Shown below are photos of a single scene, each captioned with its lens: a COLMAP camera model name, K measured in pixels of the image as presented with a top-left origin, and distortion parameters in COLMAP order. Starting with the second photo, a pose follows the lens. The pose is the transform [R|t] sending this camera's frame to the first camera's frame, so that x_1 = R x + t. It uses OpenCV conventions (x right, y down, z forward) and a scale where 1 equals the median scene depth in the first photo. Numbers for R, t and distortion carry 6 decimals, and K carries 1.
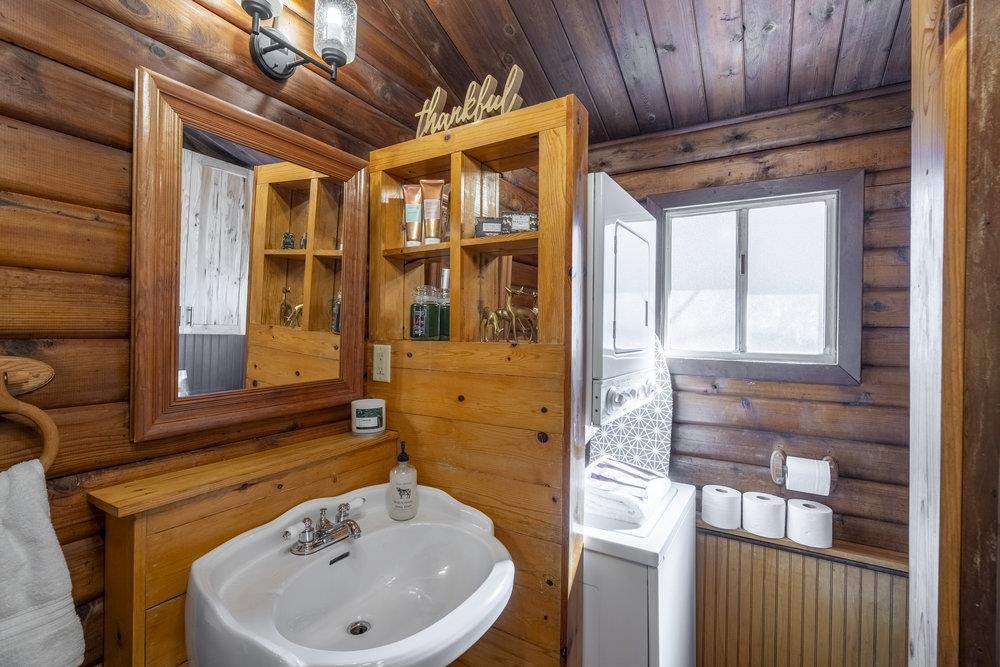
lens RADIAL K [[449.0, 0, 487.5], [0, 449.0, 332.4], [0, 0, 1]] dist [-0.001942, 0.000487]
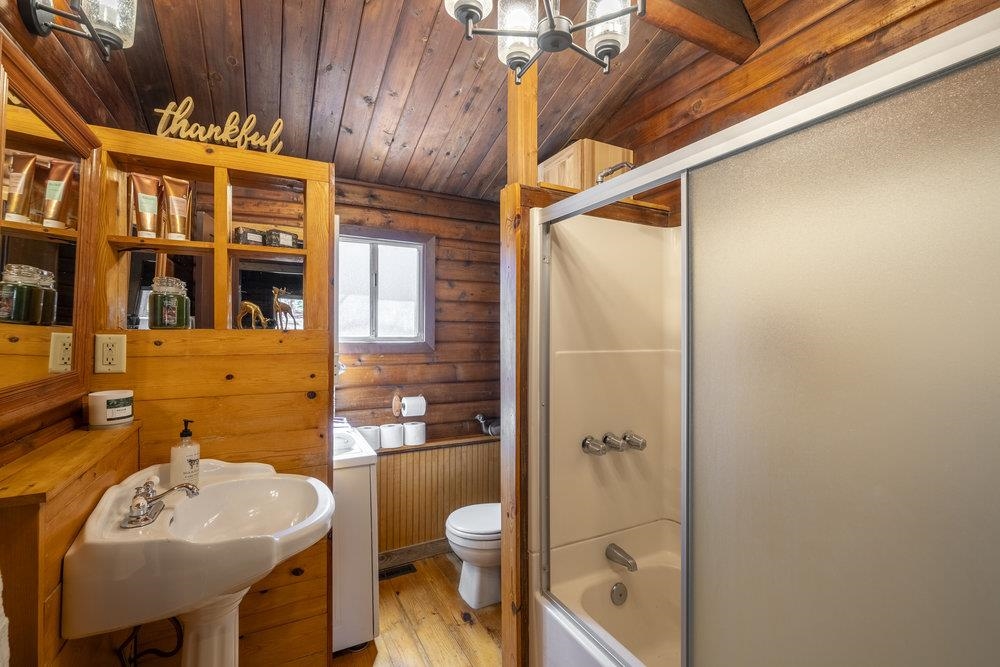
lens RADIAL K [[449.0, 0, 487.5], [0, 449.0, 332.4], [0, 0, 1]] dist [-0.001942, 0.000487]
pose [[0.548613, -0.010948, 0.836005, -0.618935], [0.003684, 0.999936, 0.010677, 0.016777], [-0.836068, -0.002778, 0.548618, -0.204267]]
